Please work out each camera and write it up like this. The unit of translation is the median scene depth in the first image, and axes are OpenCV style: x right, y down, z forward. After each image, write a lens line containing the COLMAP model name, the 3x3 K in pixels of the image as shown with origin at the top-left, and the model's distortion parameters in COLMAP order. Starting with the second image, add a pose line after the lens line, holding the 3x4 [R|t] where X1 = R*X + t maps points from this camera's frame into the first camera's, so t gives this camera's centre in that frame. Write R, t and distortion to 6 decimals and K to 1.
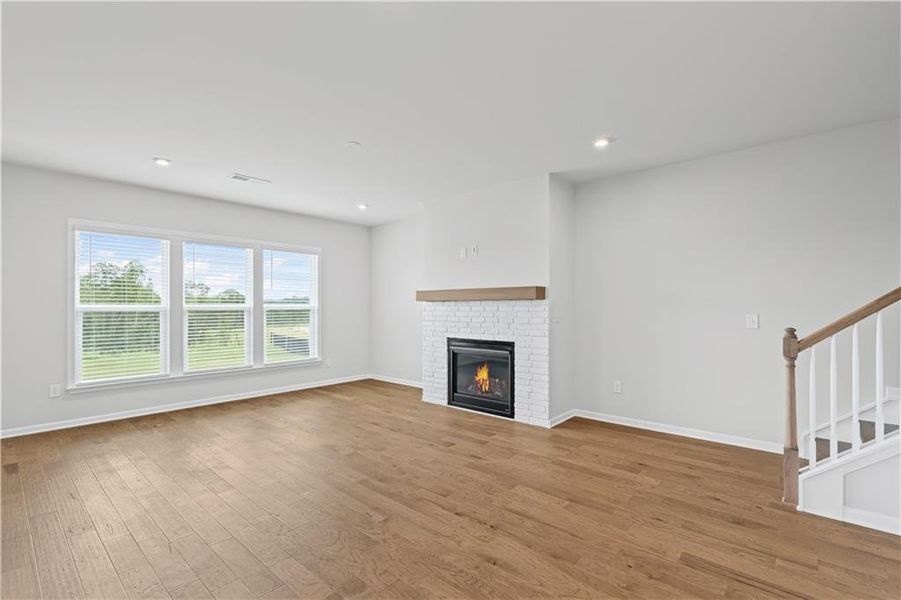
lens RADIAL K [[407.2, 0, 448.4], [0, 407.2, 306.0], [0, 0, 1]] dist [-0.003931, -0.000015]
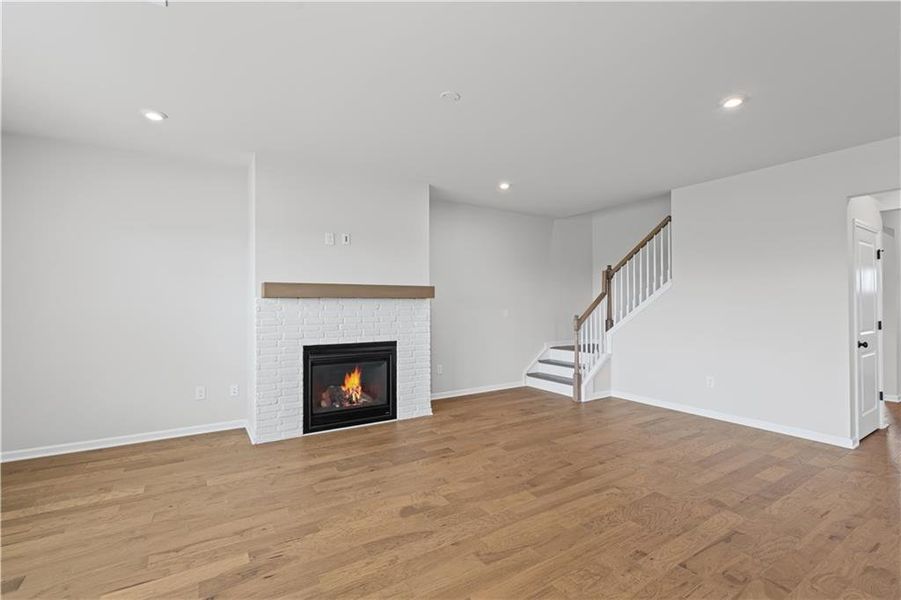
lens RADIAL K [[405.3, 0, 443.8], [0, 405.3, 301.7], [0, 0, 1]] dist [-0.002110, -0.000290]
pose [[0.284843, 0.005900, 0.958556, -0.748188], [0.000221, 0.999981, -0.006221, -0.000552], [-0.958574, 0.001984, 0.284836, 0.606420]]
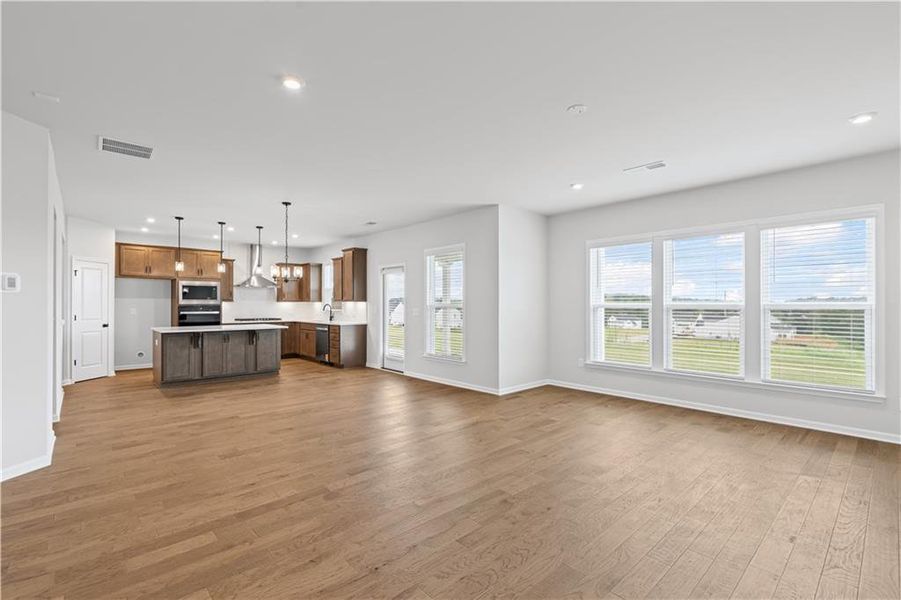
lens RADIAL K [[407.2, 0, 448.4], [0, 407.2, 306.0], [0, 0, 1]] dist [-0.003931, -0.000015]
pose [[-0.110077, 0.004251, -0.993914, 0.470458], [0.001573, 0.999990, 0.004103, 0.000612], [0.993922, -0.001112, -0.110082, 0.635723]]
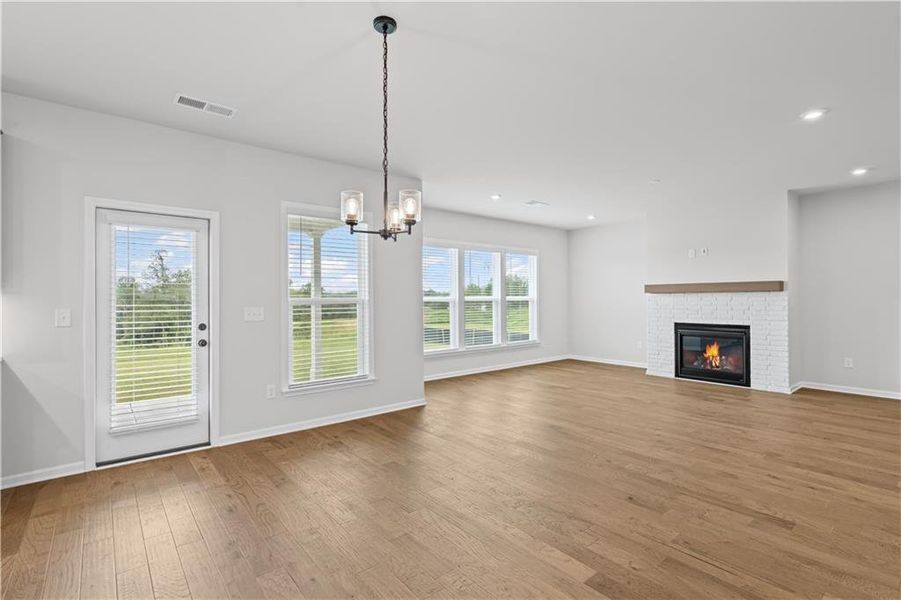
lens RADIAL K [[424.7, 0, 450.5], [0, 424.7, 300.0], [0, 0, 1]] dist [0.004484, 0.000546]
pose [[0.988312, -0.002806, -0.152417, -0.541794], [0.003564, 0.999983, 0.004698, 0.001138], [0.152401, -0.005186, 0.988305, -0.423816]]
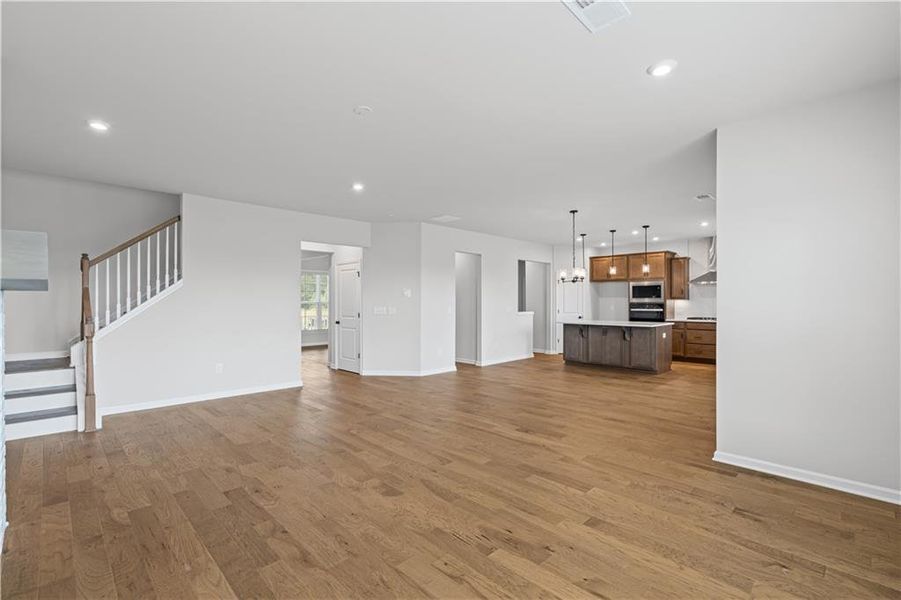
lens RADIAL K [[407.2, 0, 448.4], [0, 407.2, 306.0], [0, 0, 1]] dist [-0.003931, -0.000015]
pose [[-0.997632, 0.000284, 0.068771, -0.359001], [0.000870, 0.999964, 0.008496, -0.000429], [-0.068766, 0.008536, -0.997596, 1.397968]]
